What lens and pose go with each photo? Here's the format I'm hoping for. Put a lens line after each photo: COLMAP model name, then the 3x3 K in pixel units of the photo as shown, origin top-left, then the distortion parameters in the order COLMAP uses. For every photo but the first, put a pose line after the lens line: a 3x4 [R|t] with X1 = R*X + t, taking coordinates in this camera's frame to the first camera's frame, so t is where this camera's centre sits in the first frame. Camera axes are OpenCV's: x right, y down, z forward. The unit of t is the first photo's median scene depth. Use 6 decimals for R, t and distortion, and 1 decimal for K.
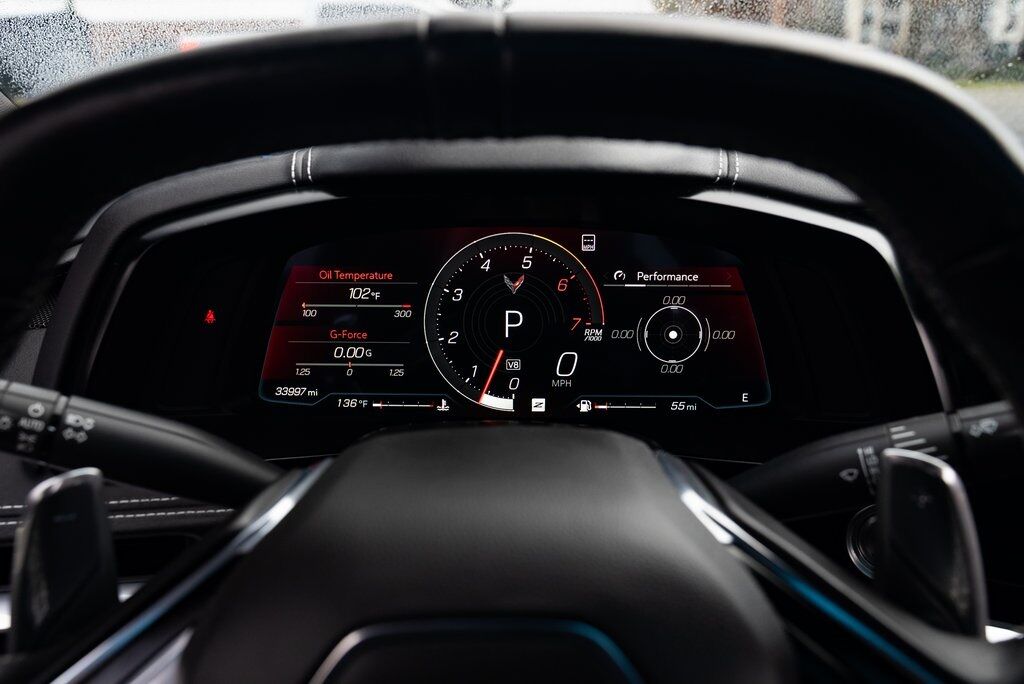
lens RADIAL K [[907.9, 0, 512.0], [0, 907.9, 342.0], [0, 0, 1]] dist [-0.000291, 0.001220]
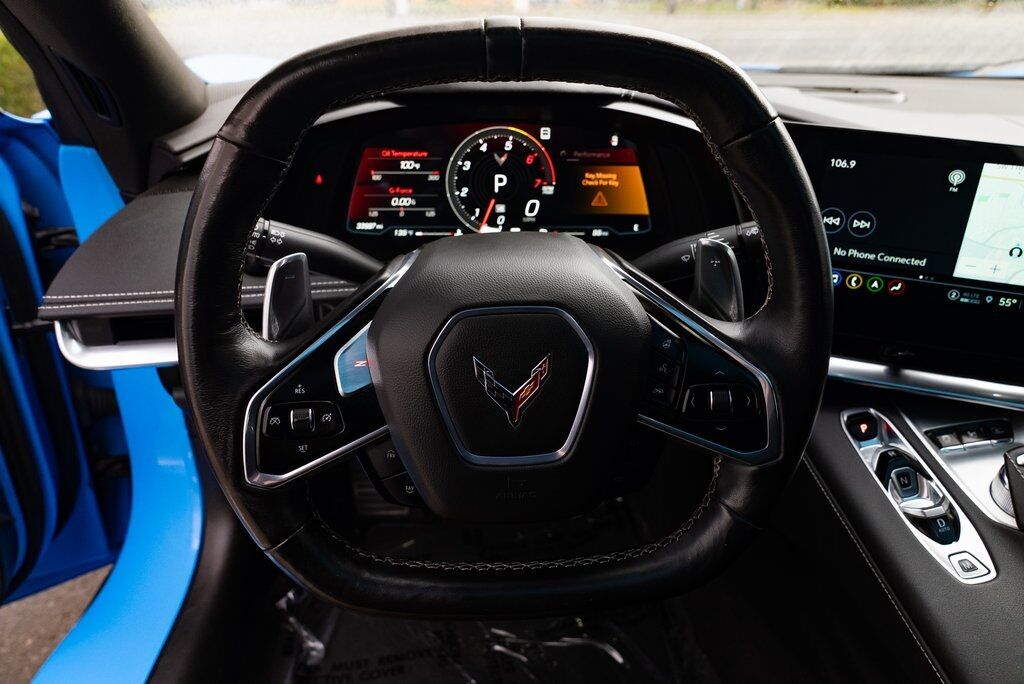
lens RADIAL K [[695.2, 0, 512.0], [0, 695.2, 342.0], [0, 0, 1]] dist [-0.040024, 0.027491]
pose [[0.997802, -0.017060, 0.064030, -0.063858], [0.005189, 0.983438, 0.181171, 0.035663], [-0.066060, -0.180441, 0.981365, -0.306035]]
